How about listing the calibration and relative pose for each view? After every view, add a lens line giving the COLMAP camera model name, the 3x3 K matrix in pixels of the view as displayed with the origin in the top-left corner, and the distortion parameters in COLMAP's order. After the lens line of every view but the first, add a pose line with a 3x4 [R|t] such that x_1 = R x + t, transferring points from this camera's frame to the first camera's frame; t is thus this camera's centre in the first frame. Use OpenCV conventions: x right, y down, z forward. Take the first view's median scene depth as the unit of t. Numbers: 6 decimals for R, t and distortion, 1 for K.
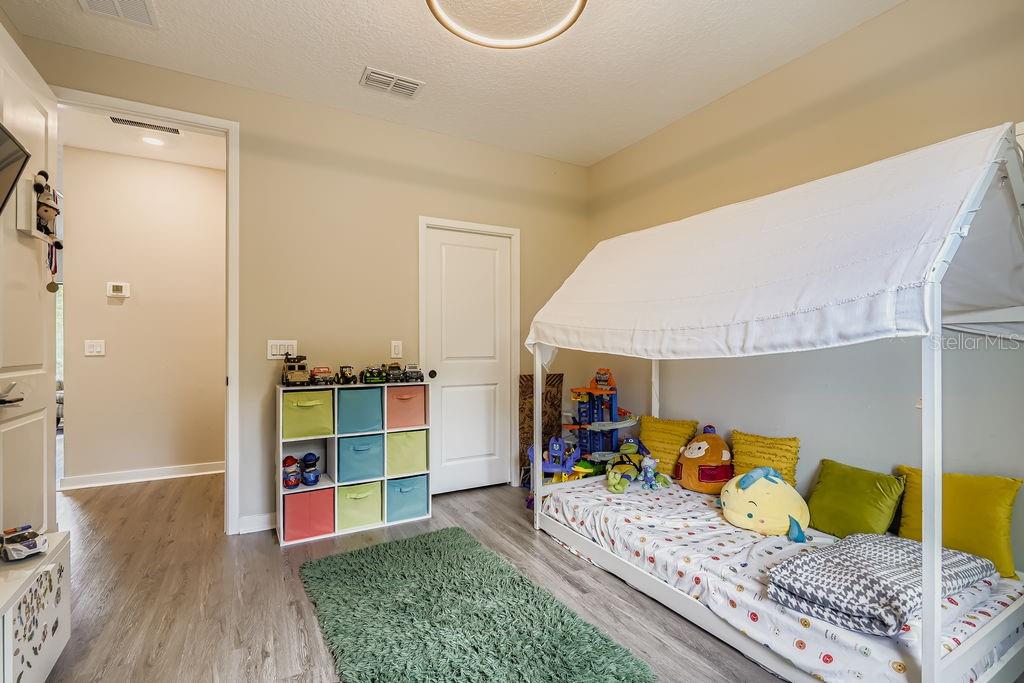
lens RADIAL K [[473.7, 0, 515.3], [0, 473.7, 343.0], [0, 0, 1]] dist [0.000260, 0.000188]
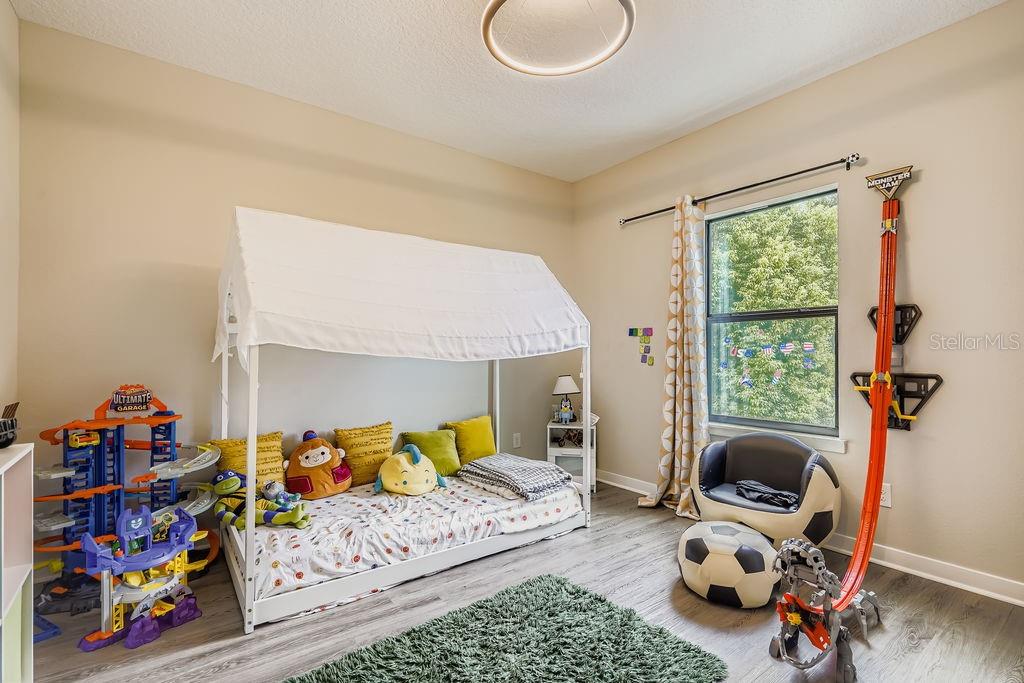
lens RADIAL K [[473.7, 0, 514.3], [0, 473.7, 350.2], [0, 0, 1]] dist [0.000260, 0.000188]
pose [[-0.125920, 0.004464, 0.992030, -0.828676], [-0.009869, 0.999935, -0.005752, 0.010564], [-0.991991, -0.010515, -0.125868, 0.937078]]
